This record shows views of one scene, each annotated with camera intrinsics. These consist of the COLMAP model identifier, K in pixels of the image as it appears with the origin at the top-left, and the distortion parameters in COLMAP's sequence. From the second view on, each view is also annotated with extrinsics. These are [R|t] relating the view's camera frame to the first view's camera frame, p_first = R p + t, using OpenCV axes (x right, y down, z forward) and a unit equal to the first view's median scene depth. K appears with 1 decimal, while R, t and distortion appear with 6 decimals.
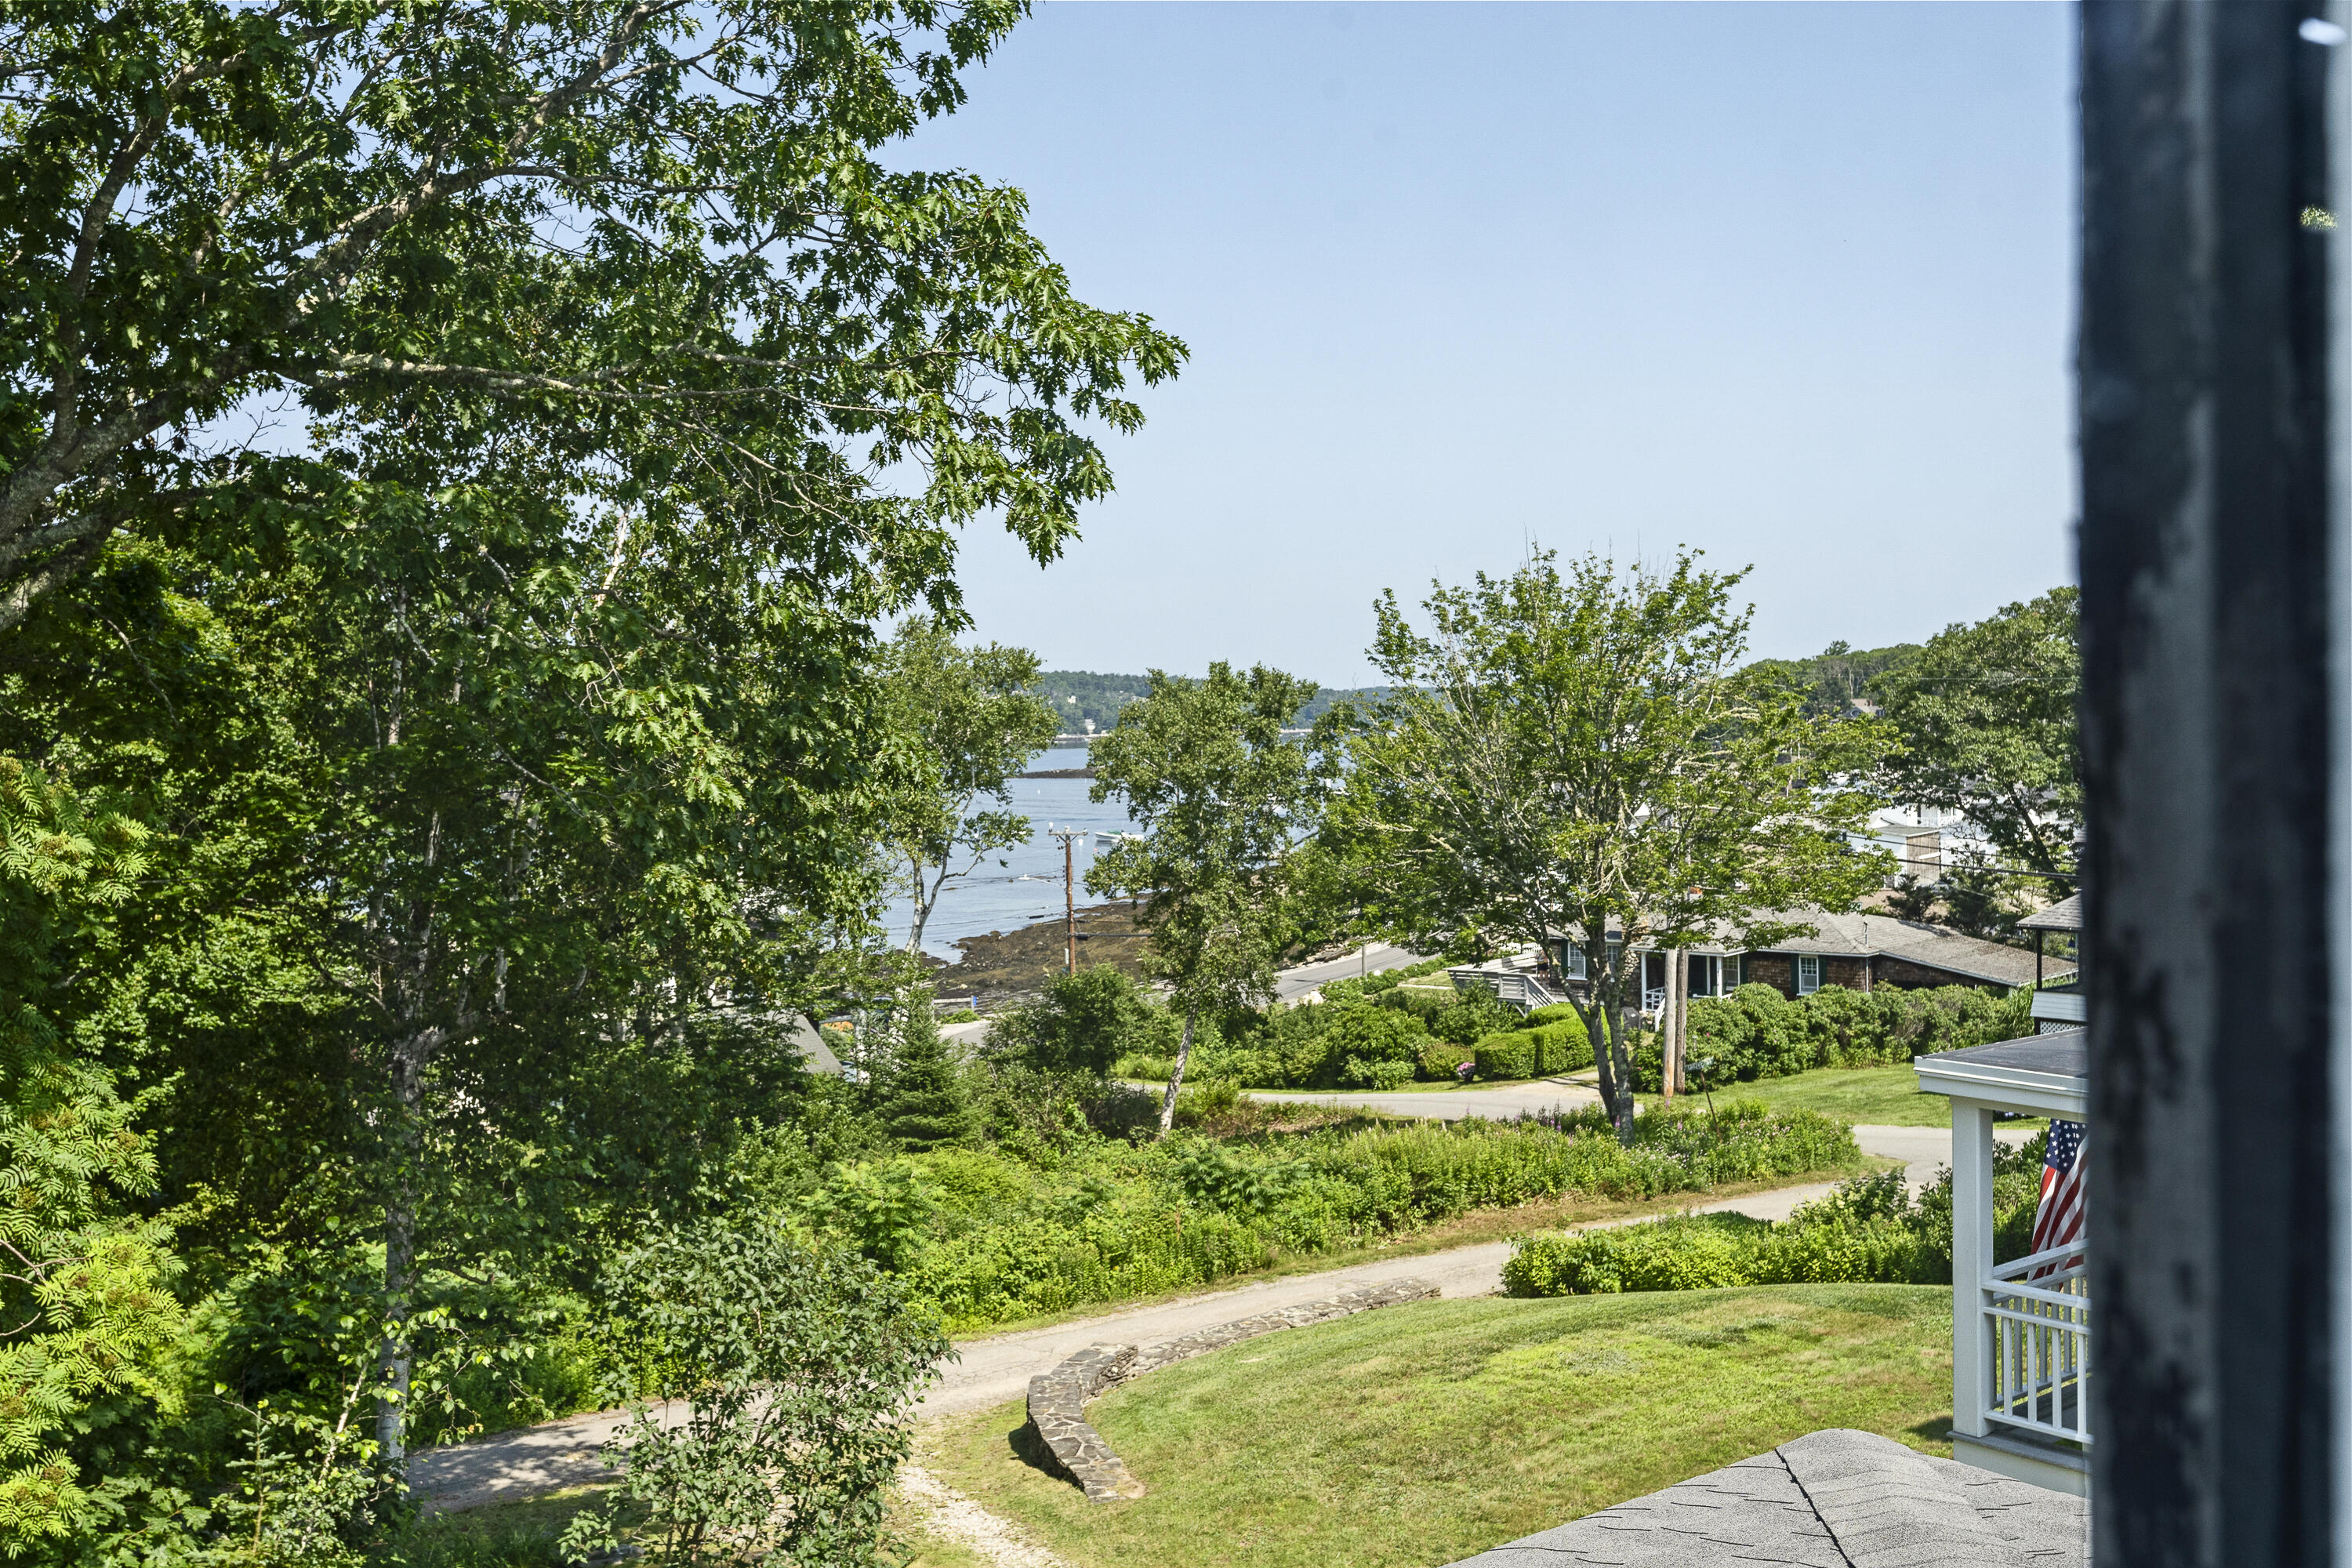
lens RADIAL K [[2387.9, 0, 1186.7], [0, 2387.9, 793.7], [0, 0, 1]] dist [0.054959, 0.000000]
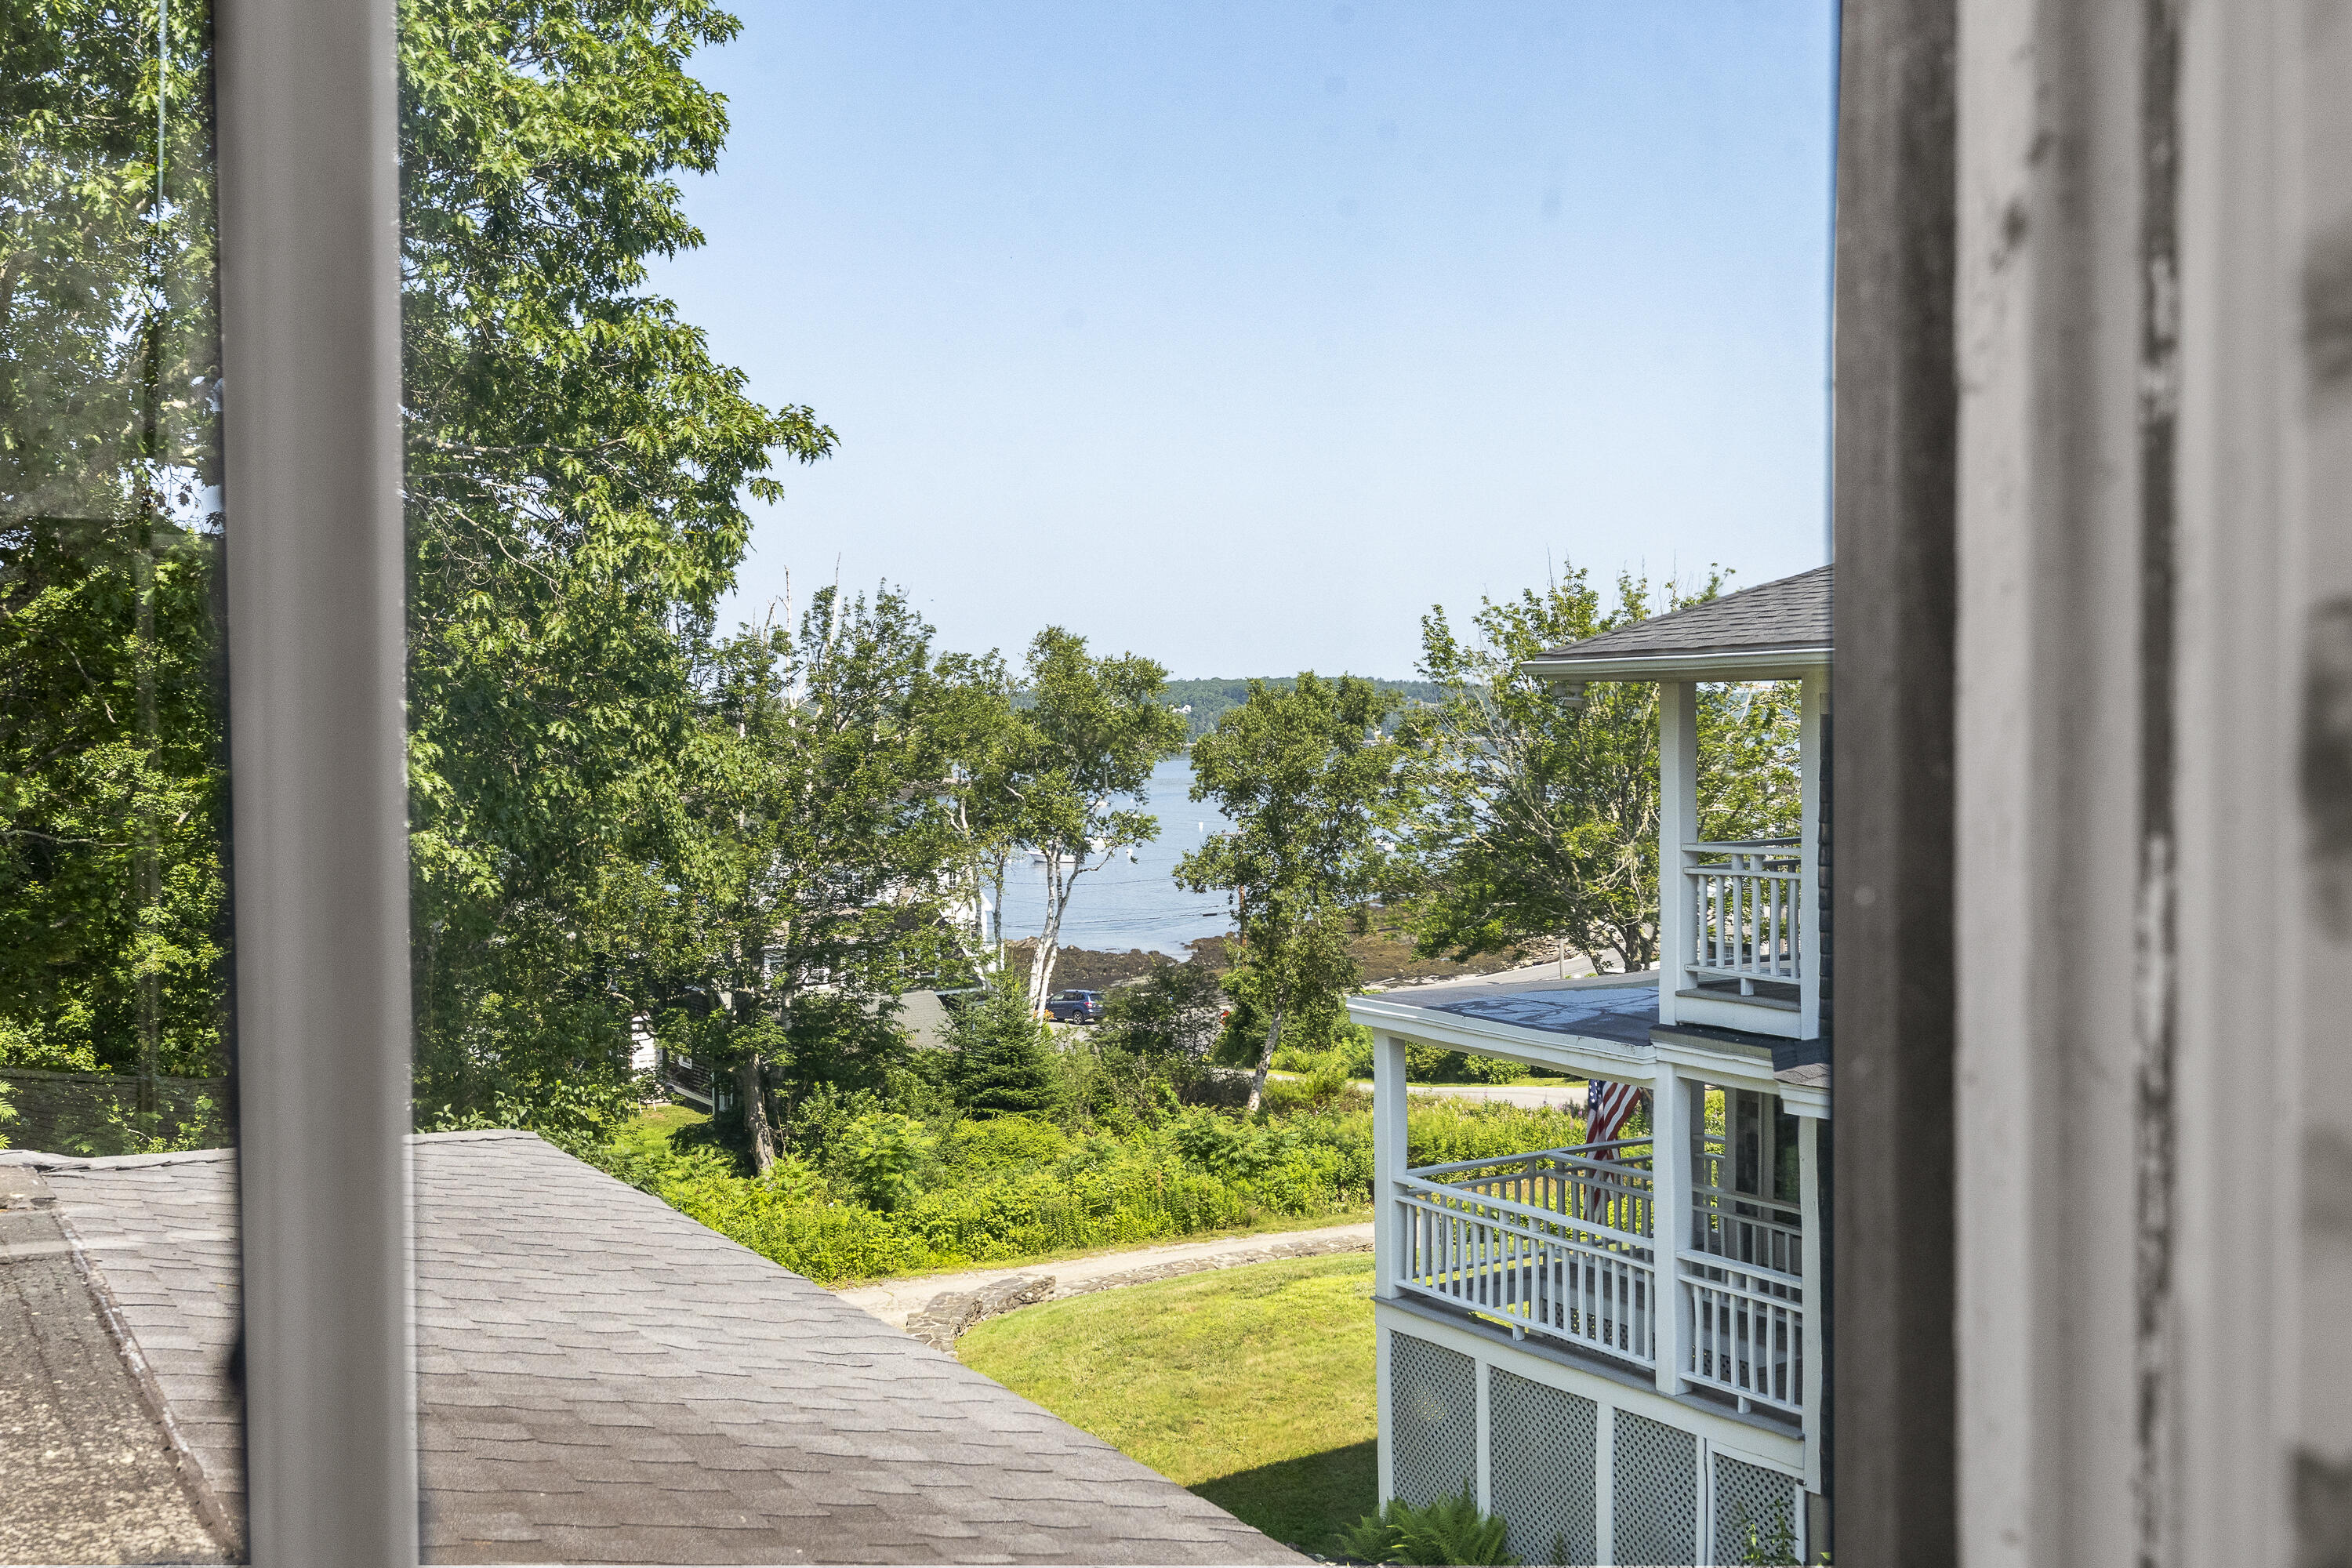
lens RADIAL K [[2387.9, 0, 1156.7], [0, 2387.9, 765.2], [0, 0, 1]] dist [0.054959, 0.000000]
pose [[0.990906, 0.009421, -0.134226, 0.111454], [-0.011326, 0.999846, -0.013432, 0.001693], [0.134078, 0.014830, 0.990860, -0.077666]]
